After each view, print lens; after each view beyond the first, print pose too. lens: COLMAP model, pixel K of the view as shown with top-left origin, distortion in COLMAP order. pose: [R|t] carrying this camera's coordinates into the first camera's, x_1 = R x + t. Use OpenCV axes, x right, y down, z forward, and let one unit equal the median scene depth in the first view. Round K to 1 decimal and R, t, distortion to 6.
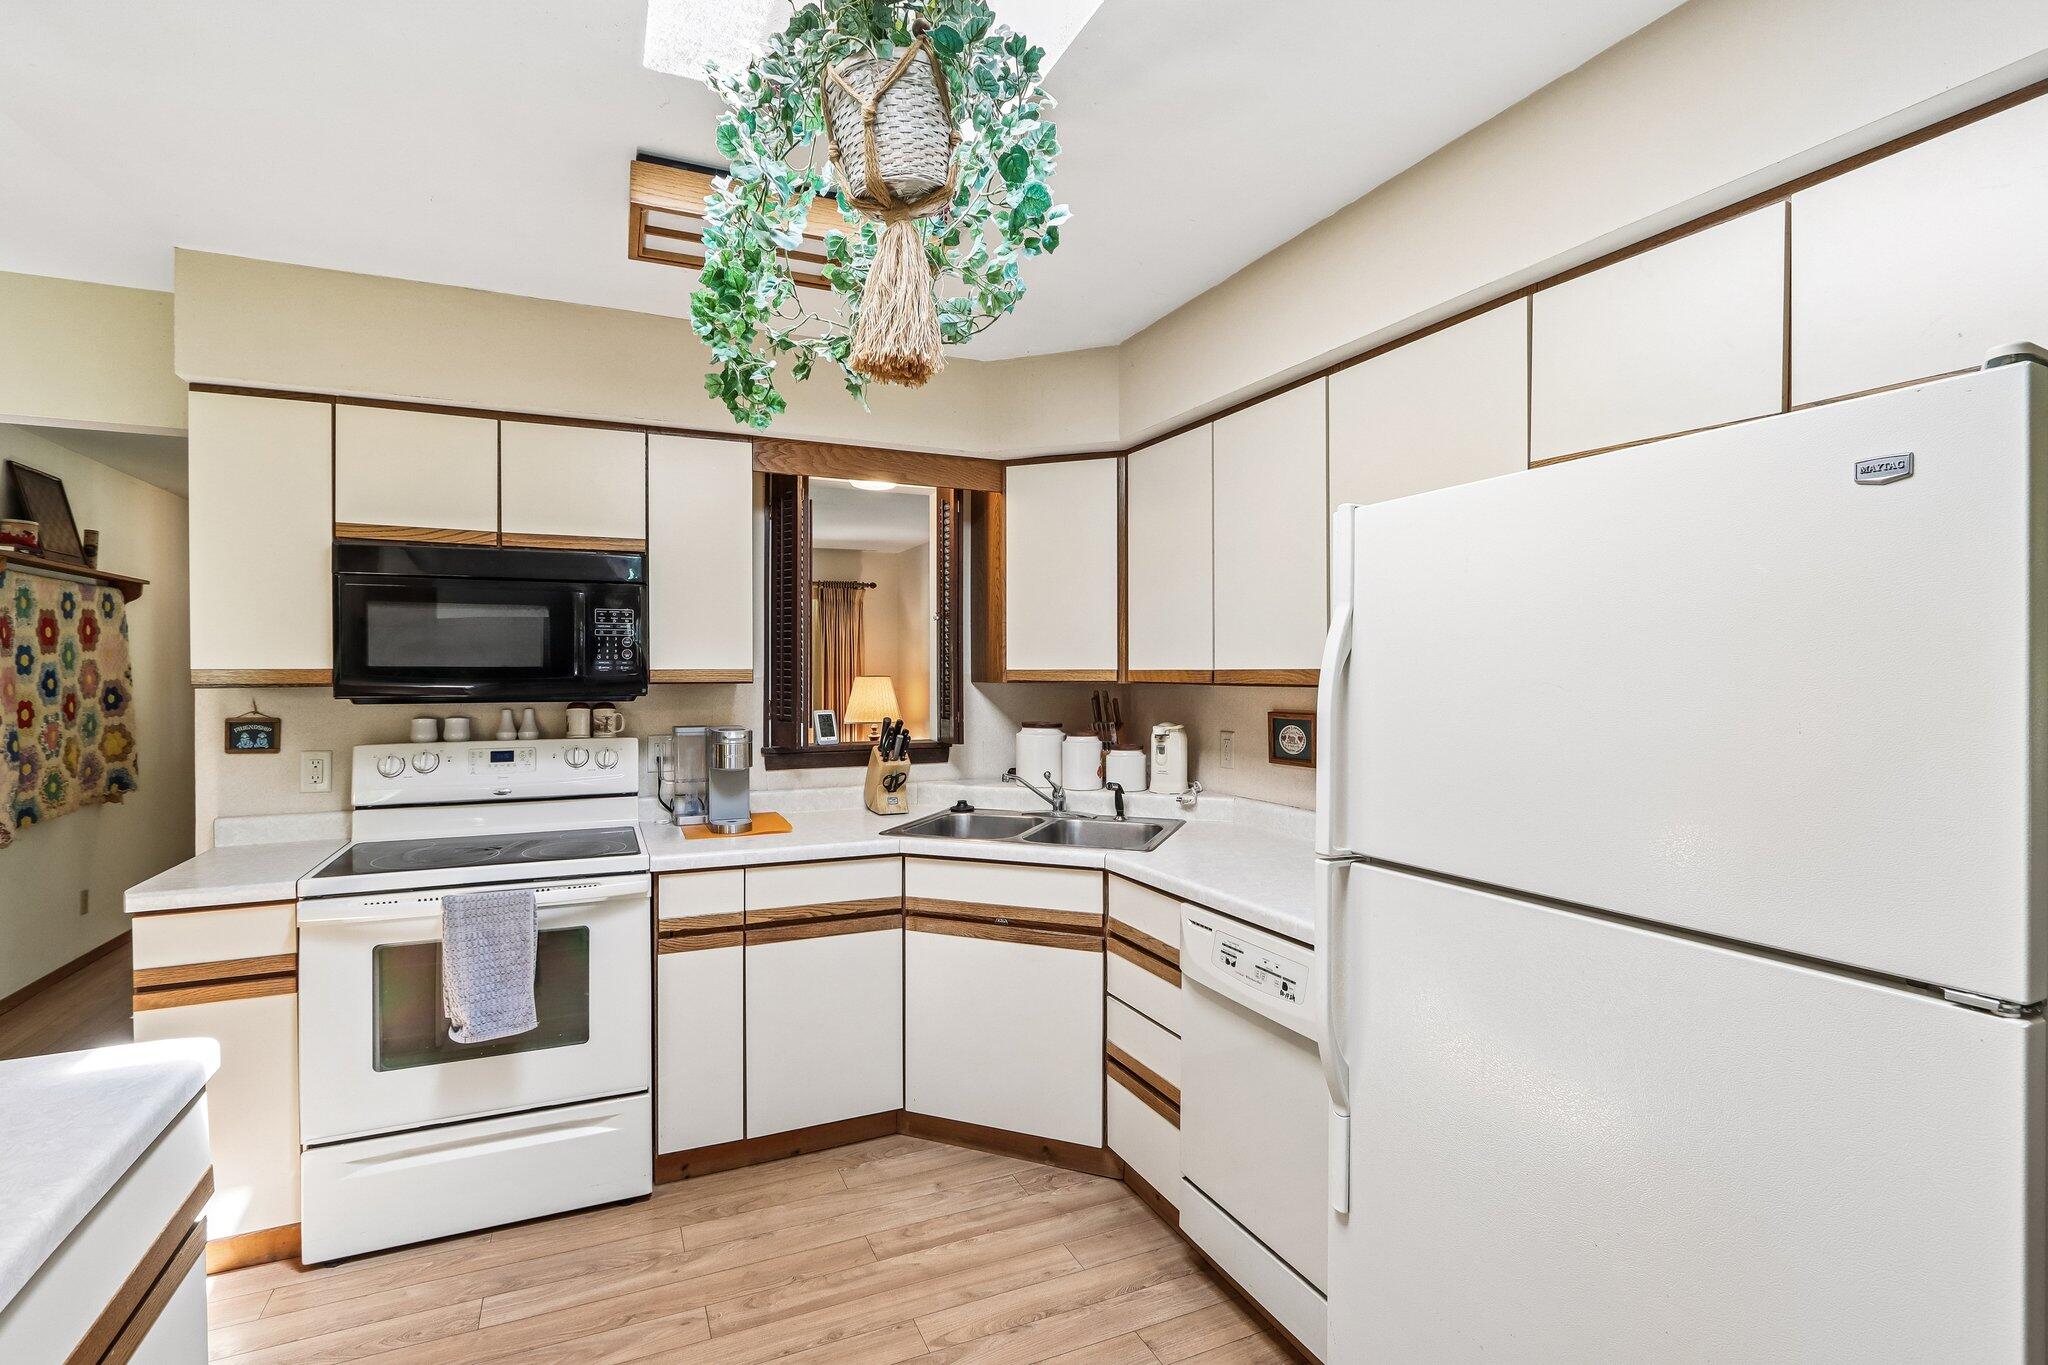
lens RADIAL K [[956.0, 0, 1021.4], [0, 956.0, 676.7], [0, 0, 1]] dist [-0.014702, 0.003950]
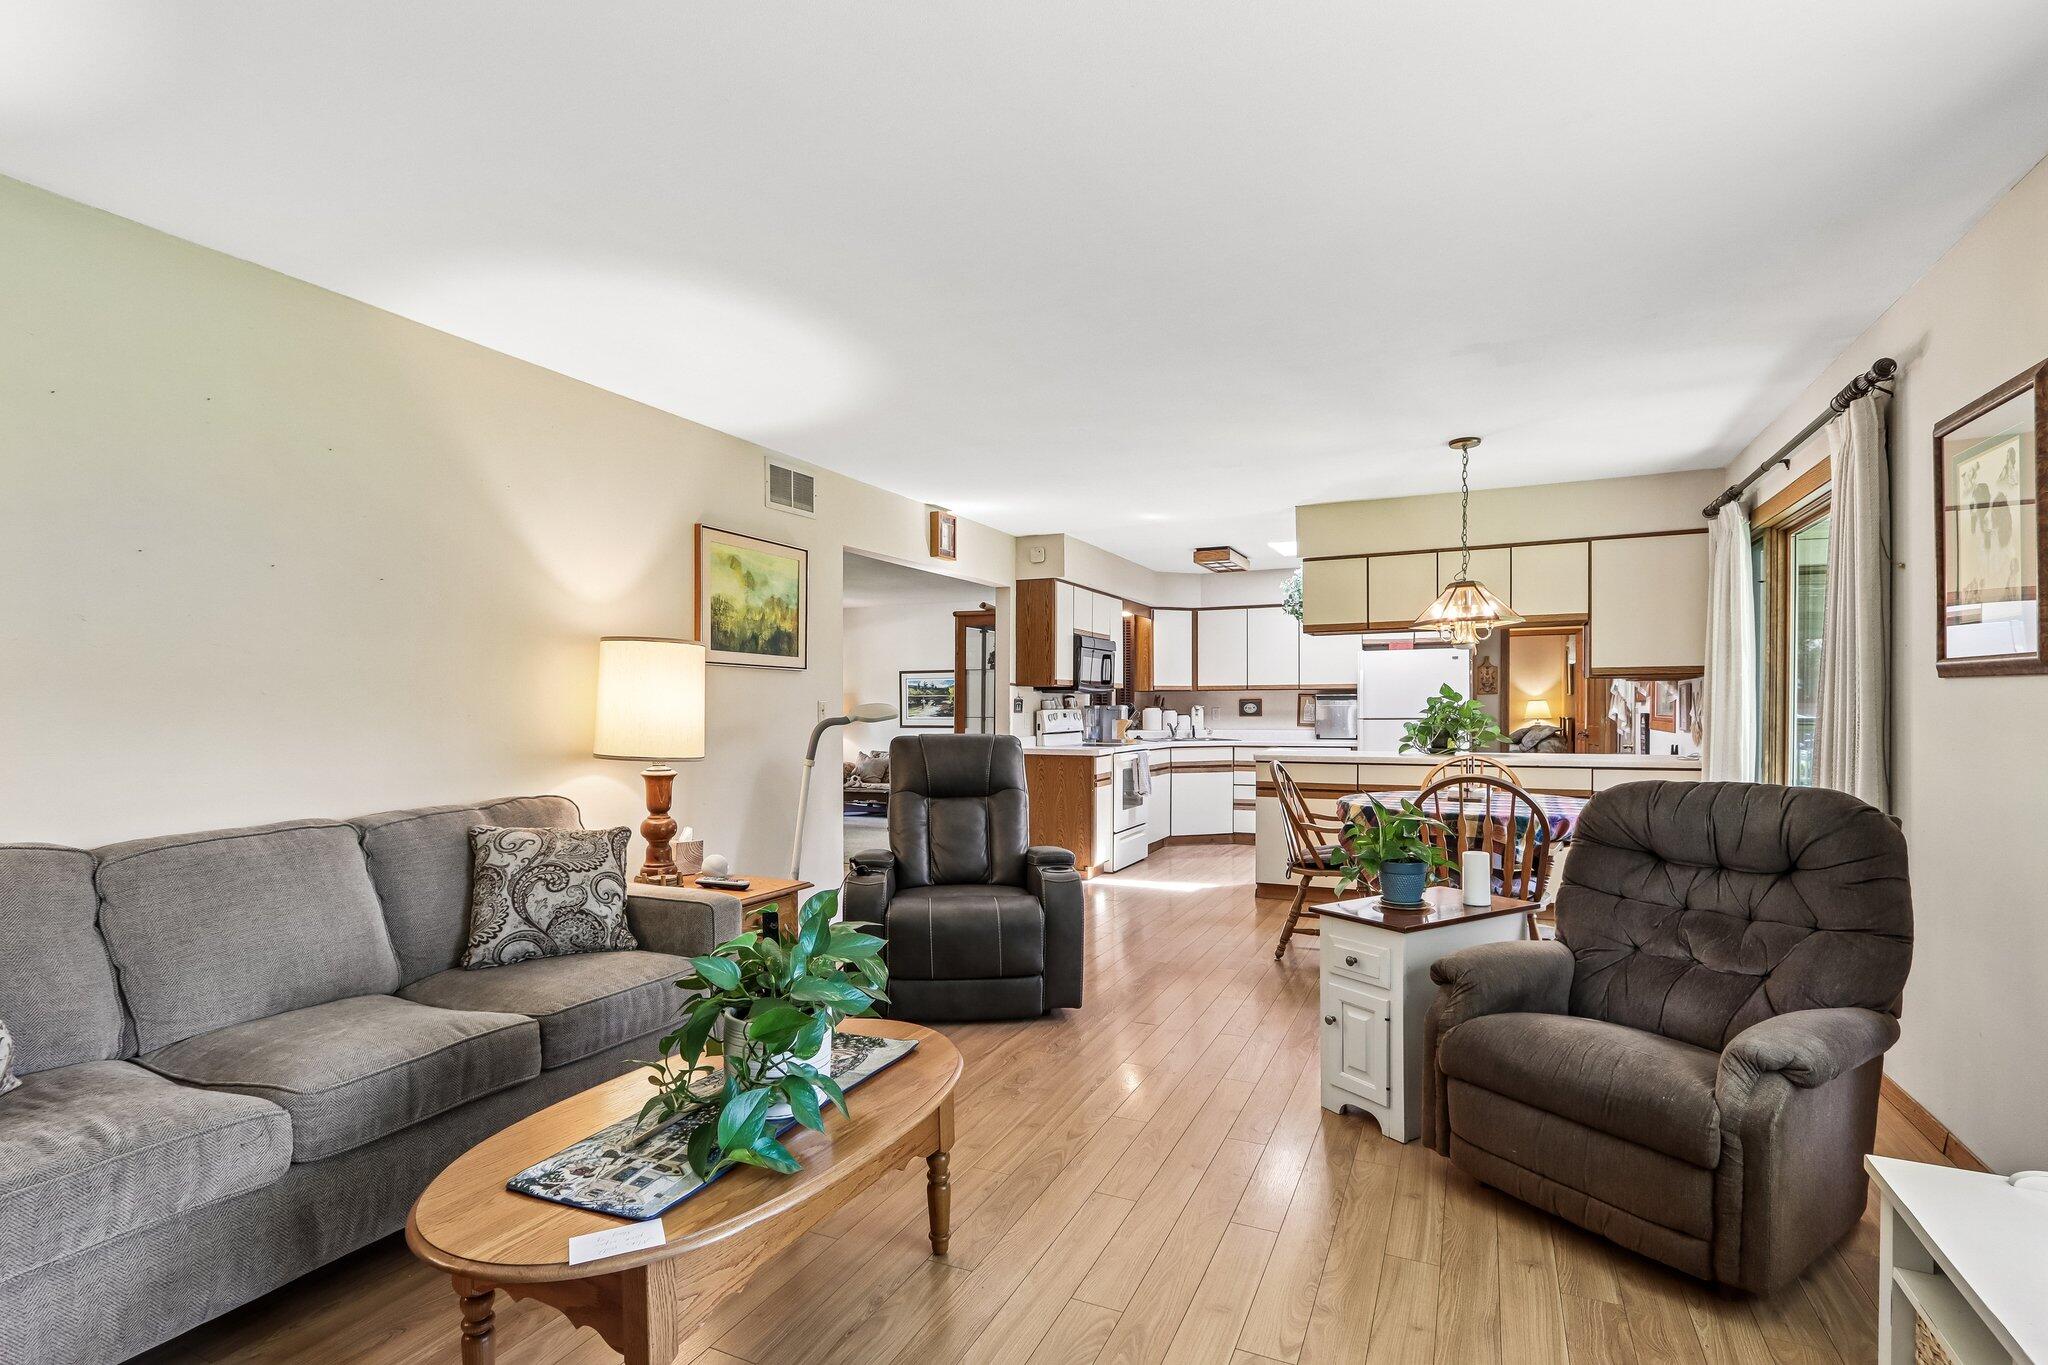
lens RADIAL K [[956.0, 0, 1012.4], [0, 956.0, 713.6], [0, 0, 1]] dist [-0.014702, 0.003950]
pose [[0.770618, -0.006106, 0.637268, -2.512567], [0.006461, 0.999978, 0.001768, 0.079085], [-0.637264, 0.002755, 0.770641, -1.004204]]
